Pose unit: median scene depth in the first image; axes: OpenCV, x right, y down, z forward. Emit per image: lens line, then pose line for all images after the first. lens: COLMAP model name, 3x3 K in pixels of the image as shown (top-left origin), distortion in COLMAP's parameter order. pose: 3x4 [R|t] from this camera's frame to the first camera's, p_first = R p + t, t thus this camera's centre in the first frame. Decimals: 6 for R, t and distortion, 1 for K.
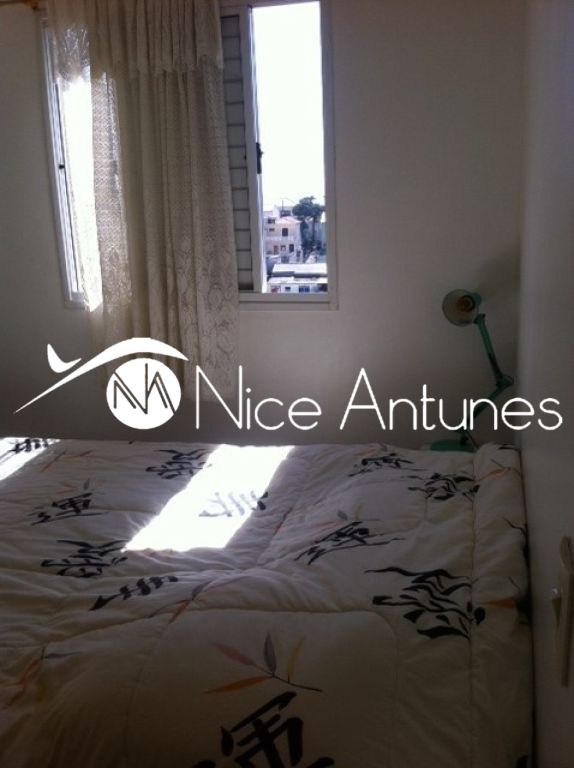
lens RADIAL K [[752.4, 0, 287.0], [0, 752.4, 384.0], [0, 0, 1]] dist [0.105465, -0.316319]
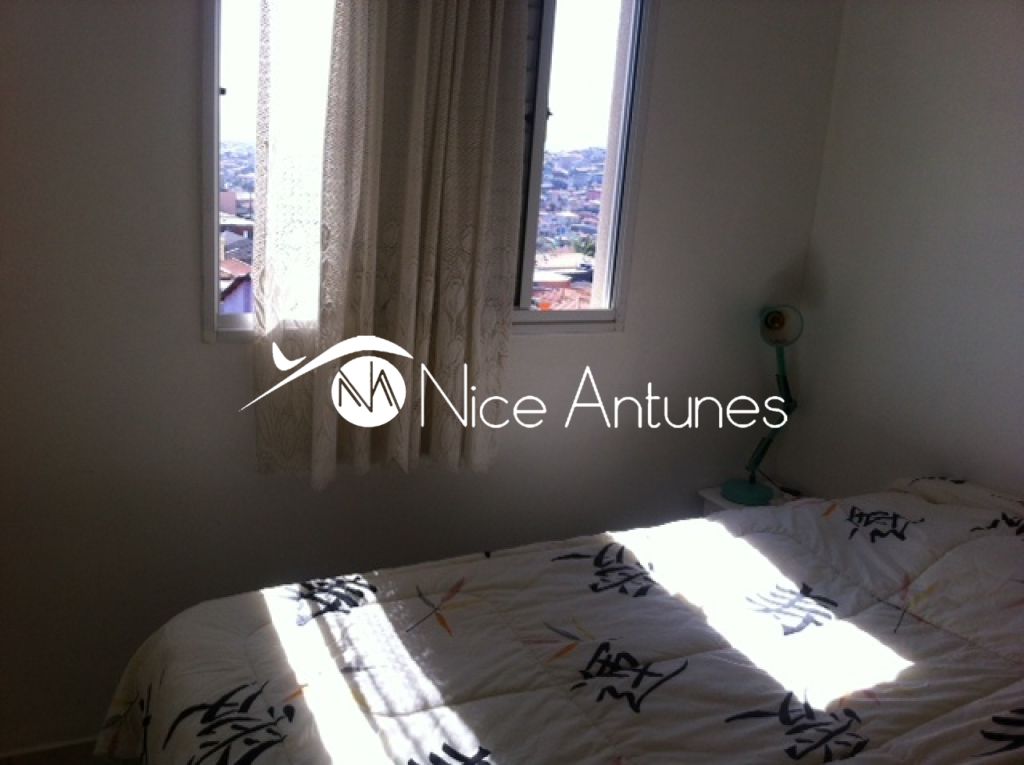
lens RADIAL K [[1003.2, 0, 512.0], [0, 1003.2, 382.5], [0, 0, 1]] dist [0.105465, -0.316319]
pose [[0.754309, -0.070914, 0.652678, -0.699417], [0.085219, 0.996314, 0.009762, -0.069415], [-0.650965, 0.048257, 0.757573, 0.337457]]
